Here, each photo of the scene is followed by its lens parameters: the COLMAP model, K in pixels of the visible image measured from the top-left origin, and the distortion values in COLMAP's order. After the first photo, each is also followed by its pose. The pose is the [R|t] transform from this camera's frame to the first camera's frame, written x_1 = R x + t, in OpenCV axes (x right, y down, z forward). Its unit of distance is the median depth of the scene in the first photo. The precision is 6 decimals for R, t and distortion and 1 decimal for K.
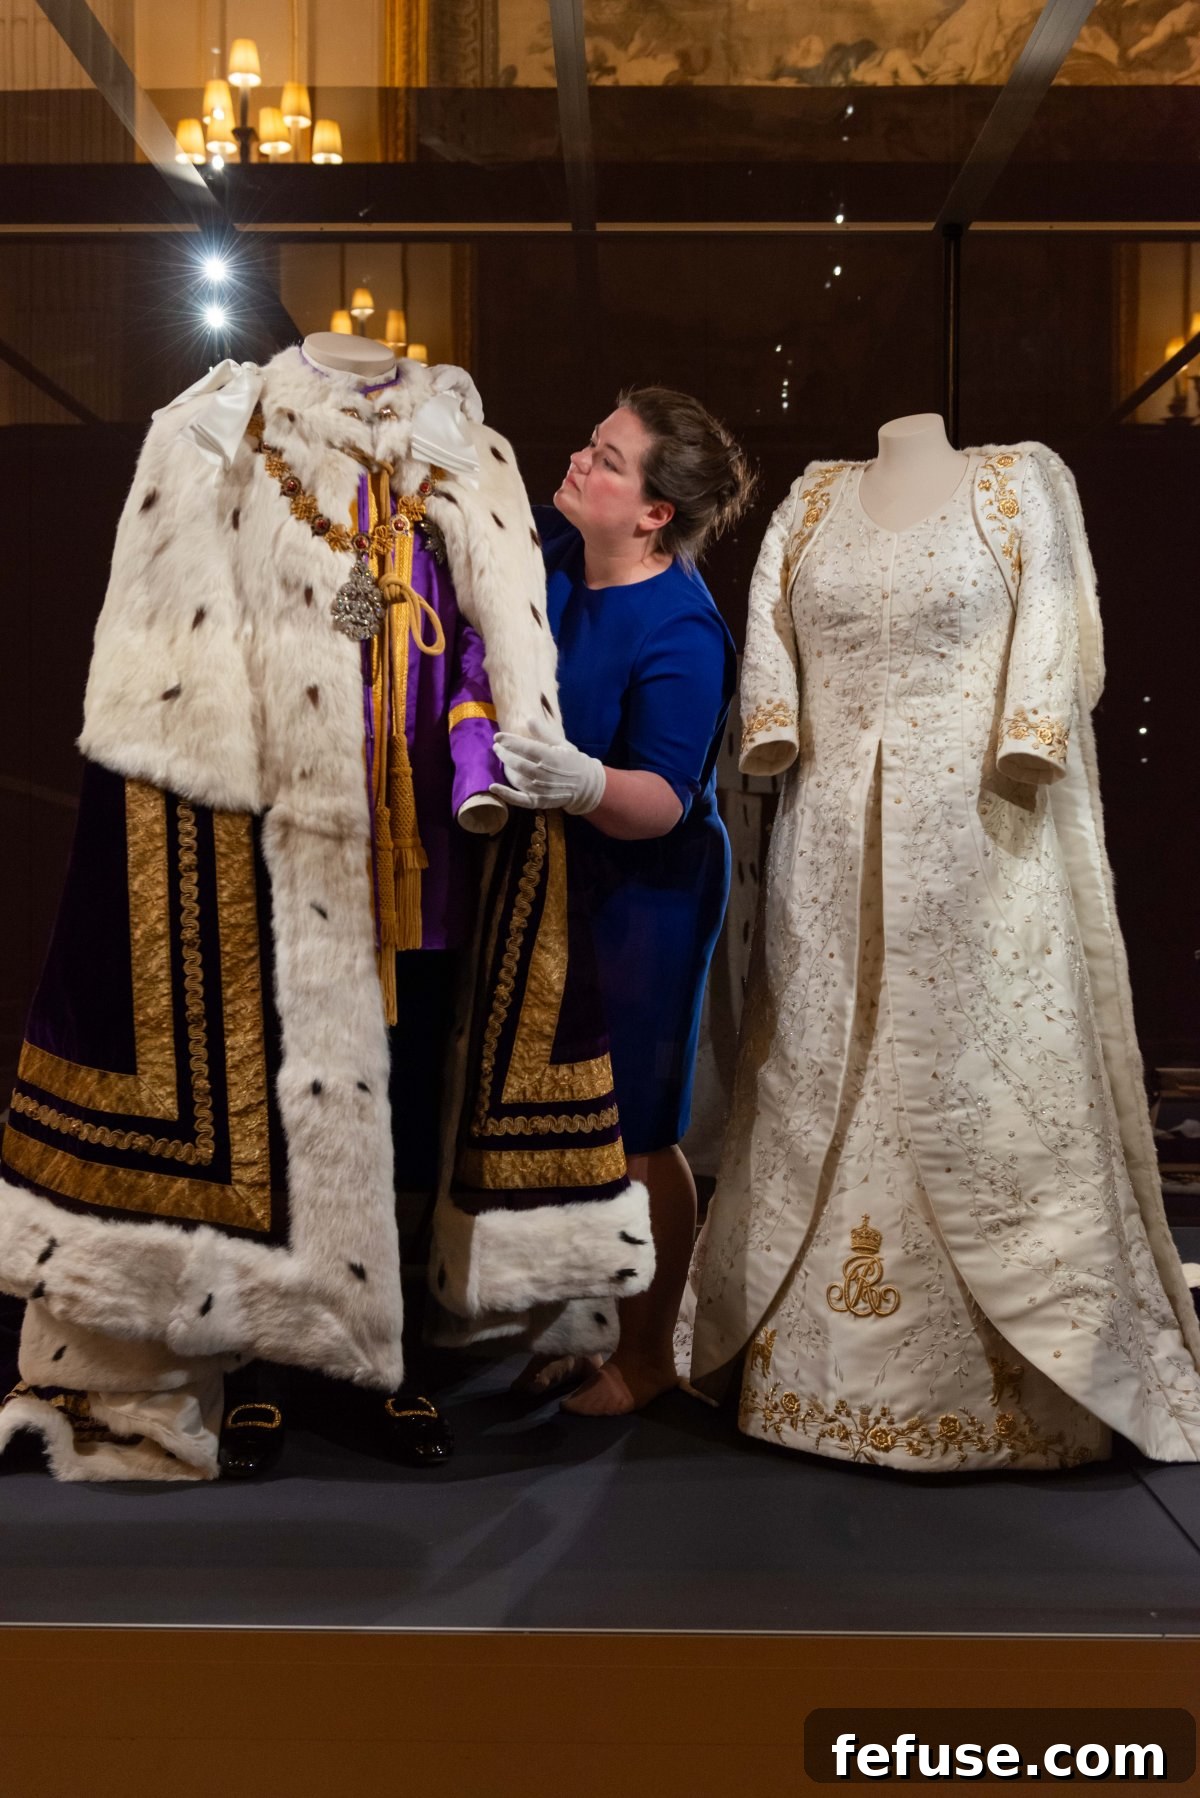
lens RADIAL K [[2099.2, 0, 649.0], [0, 2099.2, 897.5], [0, 0, 1]] dist [-0.028446, -0.028071]
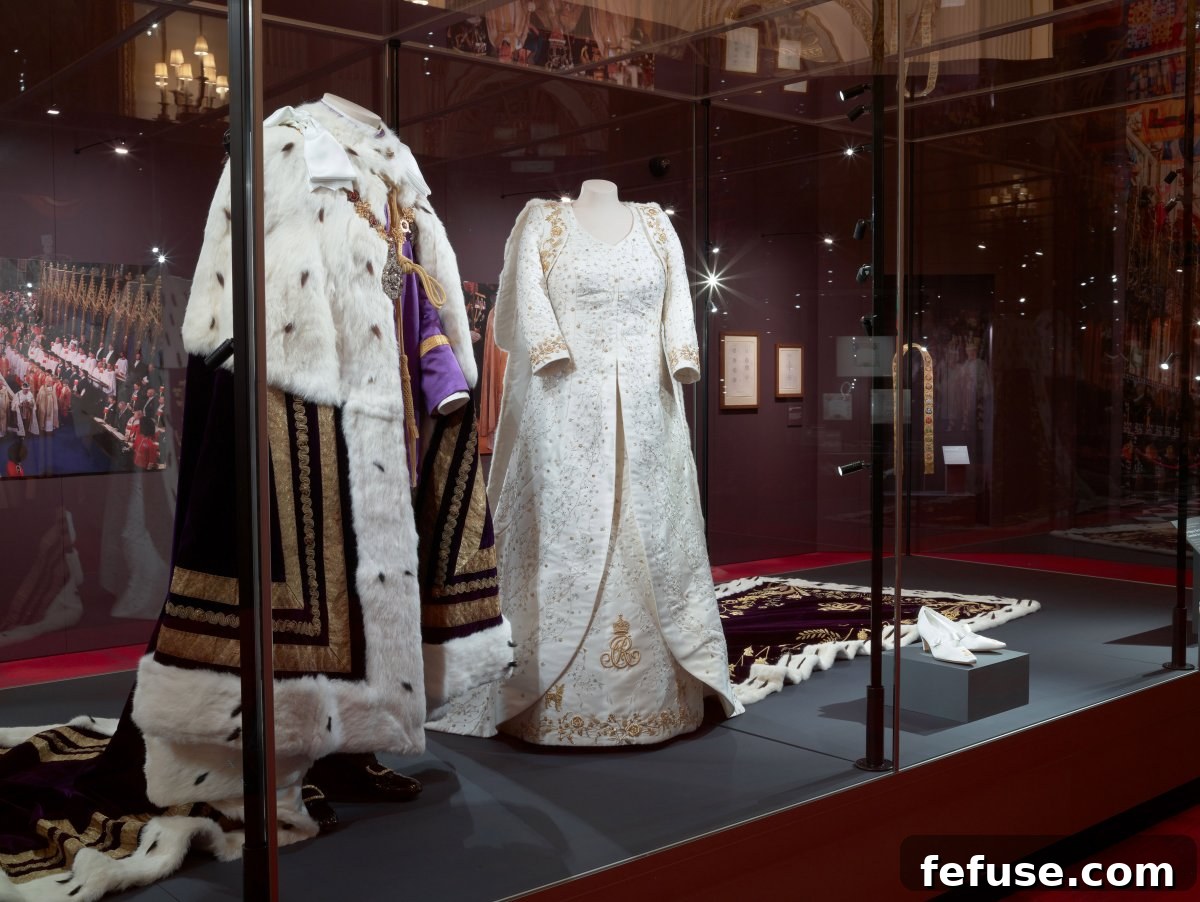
lens RADIAL K [[1294.9, 0, 600.0], [0, 1294.9, 451.0], [0, 0, 1]] dist [-0.099403, 0.348925]
pose [[0.751704, -0.043462, 0.658067, -0.668830], [0.018273, 0.998816, 0.045093, -0.046350], [-0.659248, -0.021872, 0.751608, 0.151993]]
